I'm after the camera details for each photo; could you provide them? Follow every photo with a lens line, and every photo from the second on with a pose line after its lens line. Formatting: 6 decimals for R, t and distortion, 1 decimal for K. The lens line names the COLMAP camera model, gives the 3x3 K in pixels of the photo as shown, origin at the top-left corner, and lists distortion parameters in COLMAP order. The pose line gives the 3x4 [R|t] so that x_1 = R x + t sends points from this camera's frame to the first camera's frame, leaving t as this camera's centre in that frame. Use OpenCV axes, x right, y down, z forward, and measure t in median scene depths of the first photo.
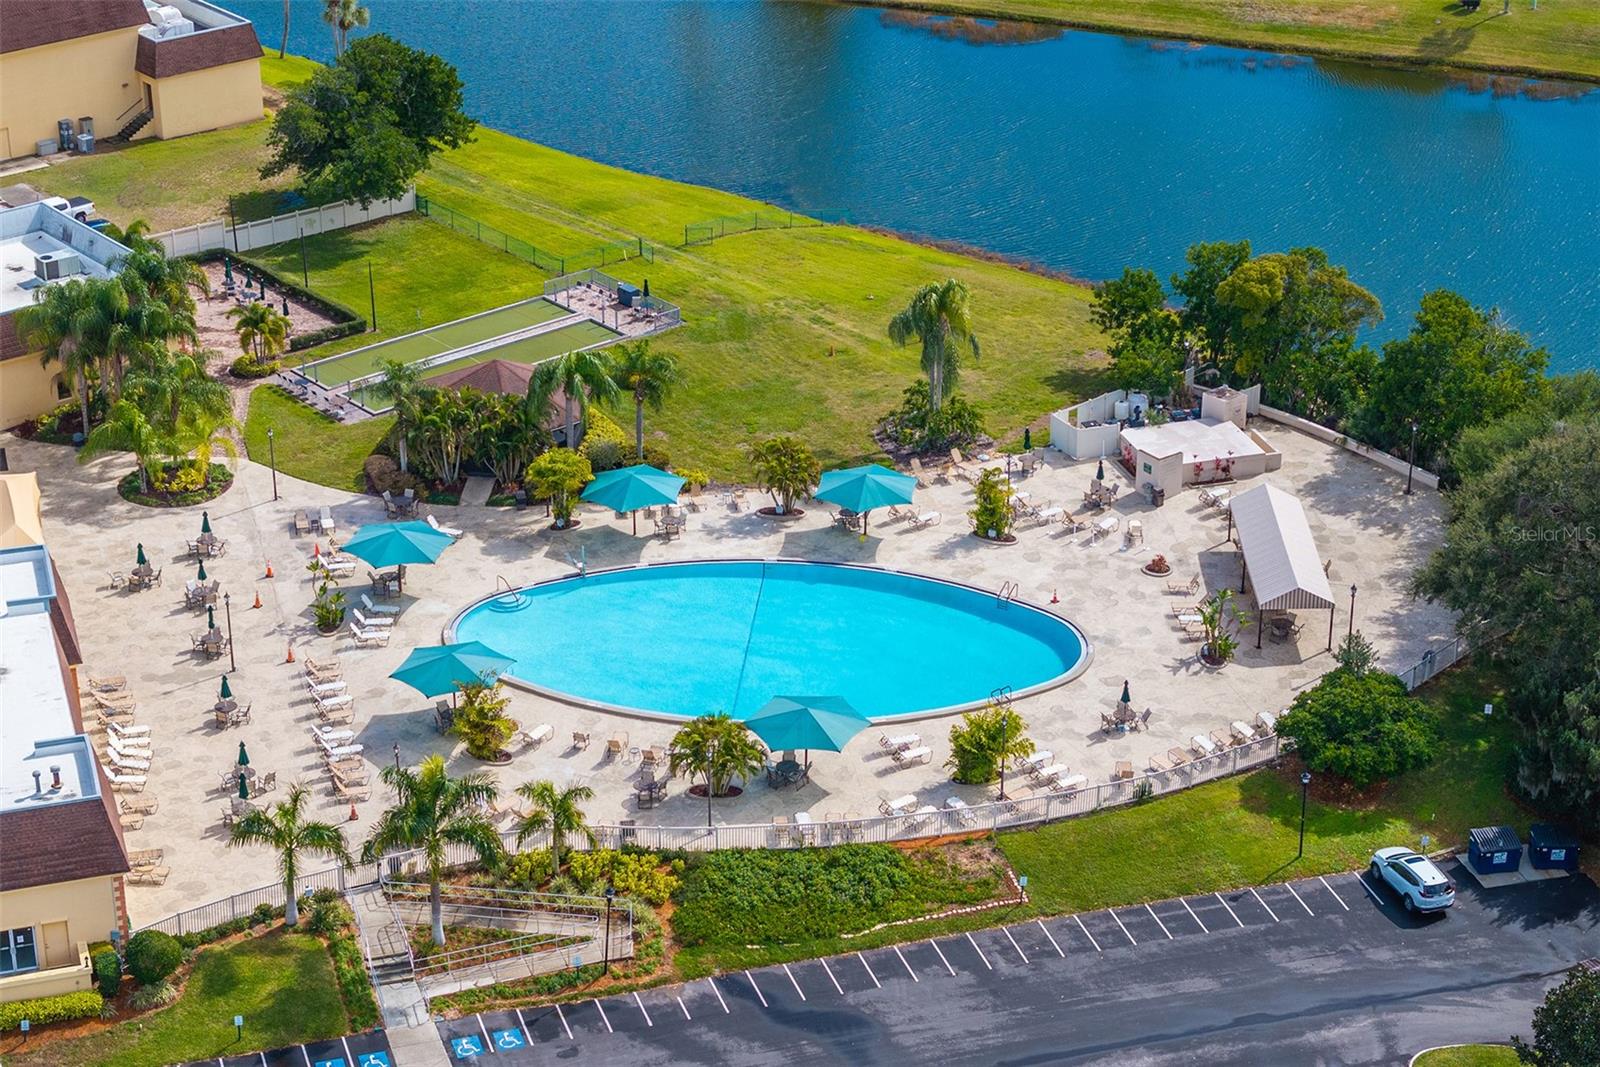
lens RADIAL K [[3271.5, 0, 800.0], [0, 3271.5, 533.5], [0, 0, 1]] dist [-0.035479, 1.379790]
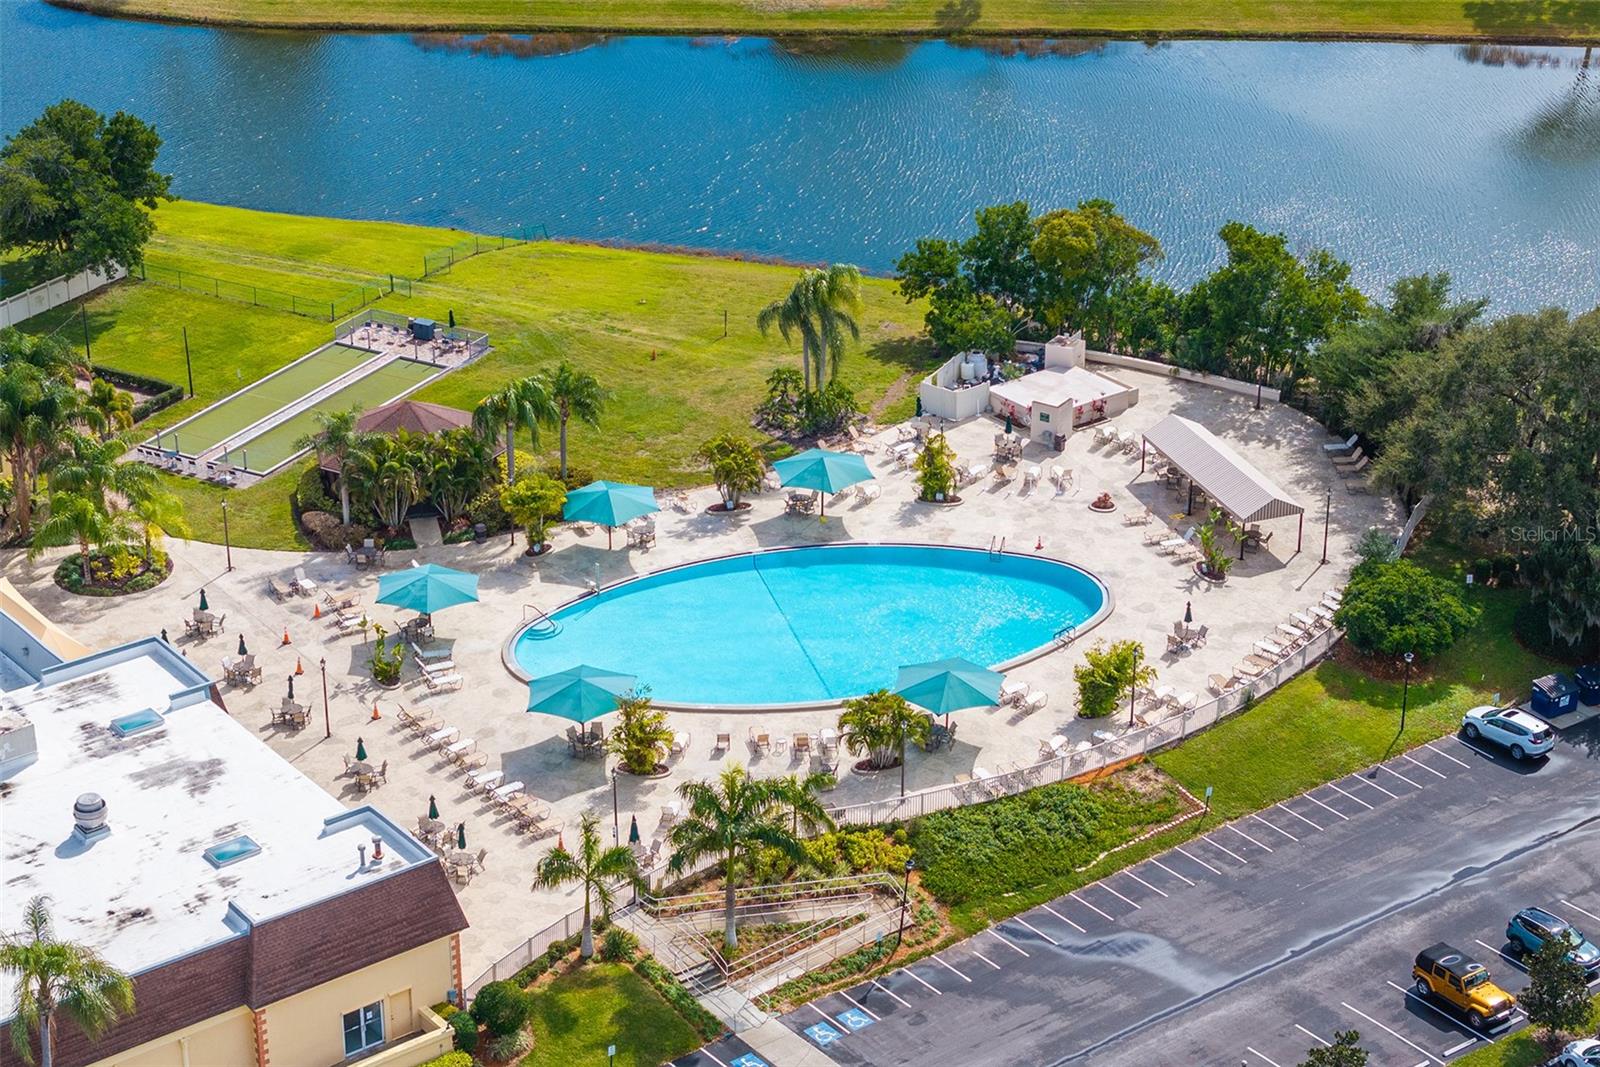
lens RADIAL K [[3271.5, 0, 800.0], [0, 3271.5, 533.5], [0, 0, 1]] dist [-0.035479, 1.379790]
pose [[0.935626, -0.146895, 0.320978, -0.328356], [0.148558, 0.988712, 0.019450, -0.015682], [-0.320212, 0.029486, 0.946887, 0.017676]]
